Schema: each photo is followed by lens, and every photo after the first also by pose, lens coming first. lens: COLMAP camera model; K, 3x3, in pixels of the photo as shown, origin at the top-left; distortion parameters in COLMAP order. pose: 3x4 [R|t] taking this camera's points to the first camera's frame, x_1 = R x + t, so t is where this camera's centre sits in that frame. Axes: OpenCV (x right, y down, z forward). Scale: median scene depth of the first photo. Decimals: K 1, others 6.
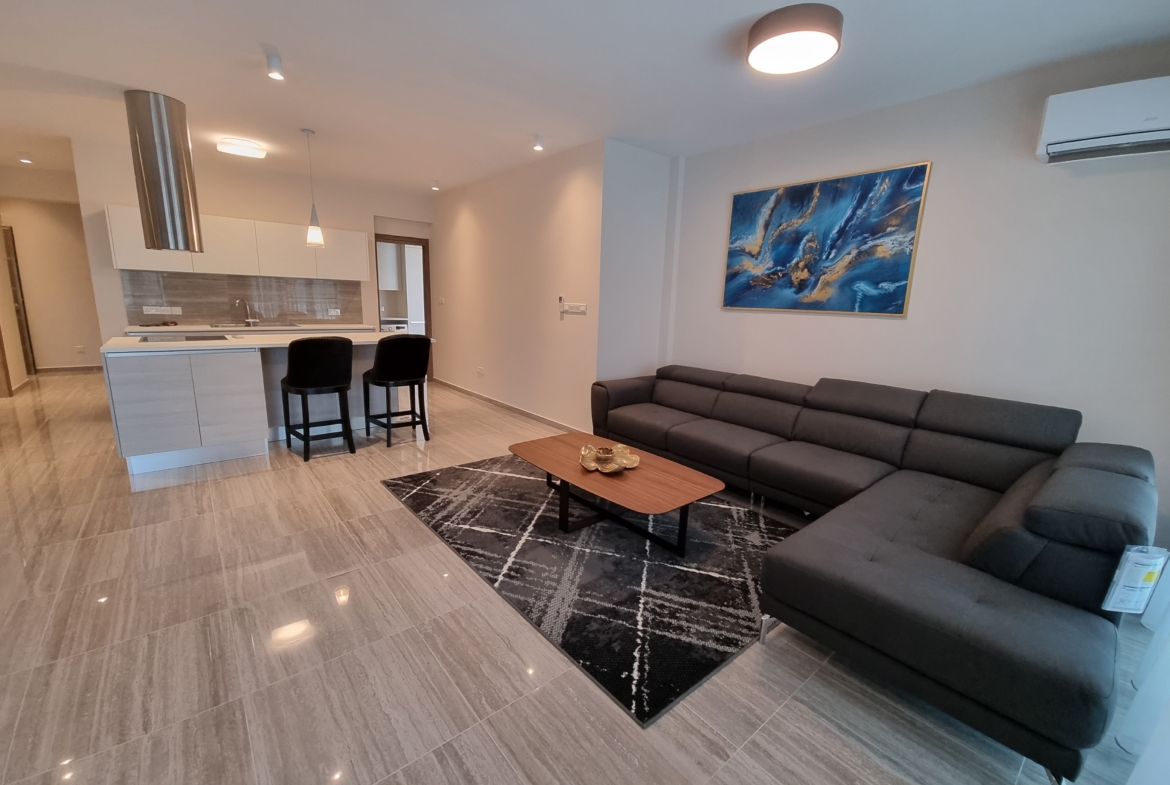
lens RADIAL K [[475.2, 0, 585.4], [0, 475.2, 394.6], [0, 0, 1]] dist [-0.003226, -0.001022]
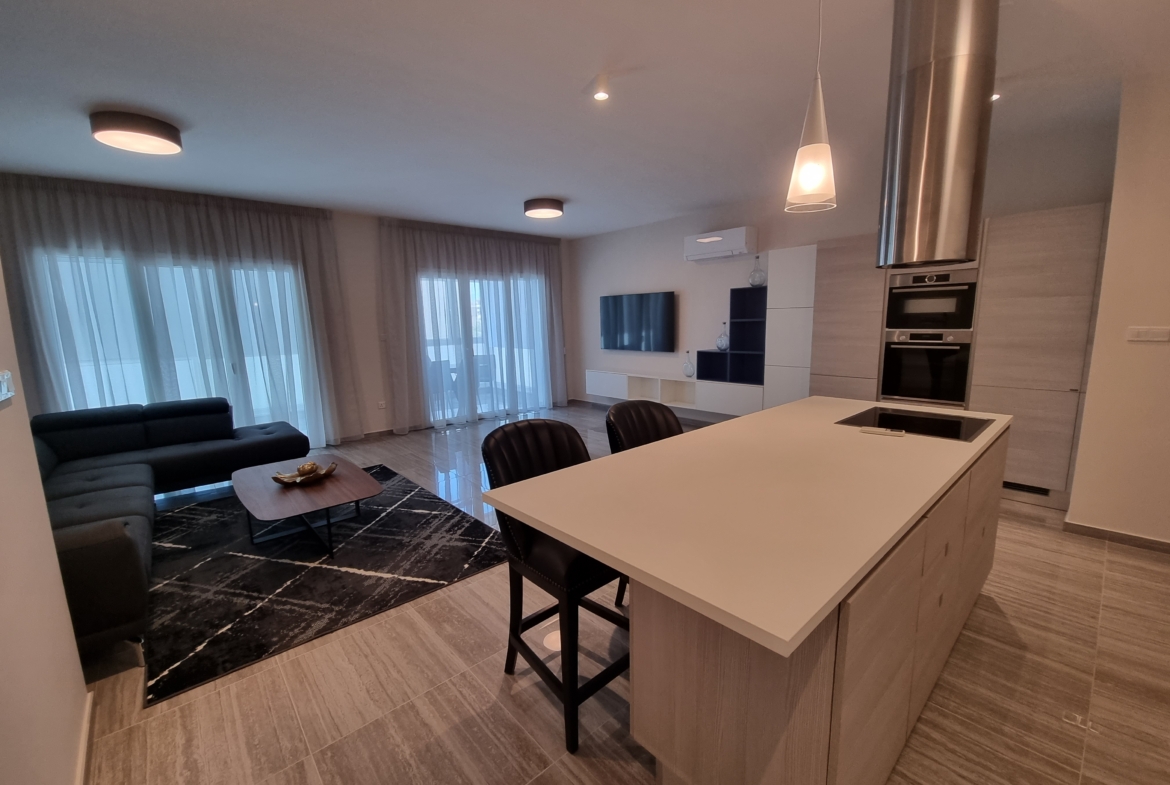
lens RADIAL K [[475.2, 0, 586.8], [0, 475.2, 394.3], [0, 0, 1]] dist [-0.003226, -0.001022]
pose [[-0.999317, -0.005966, -0.036476, -0.515512], [-0.018279, 0.937522, 0.347446, -0.396767], [0.032124, 0.347876, -0.936990, 1.766927]]
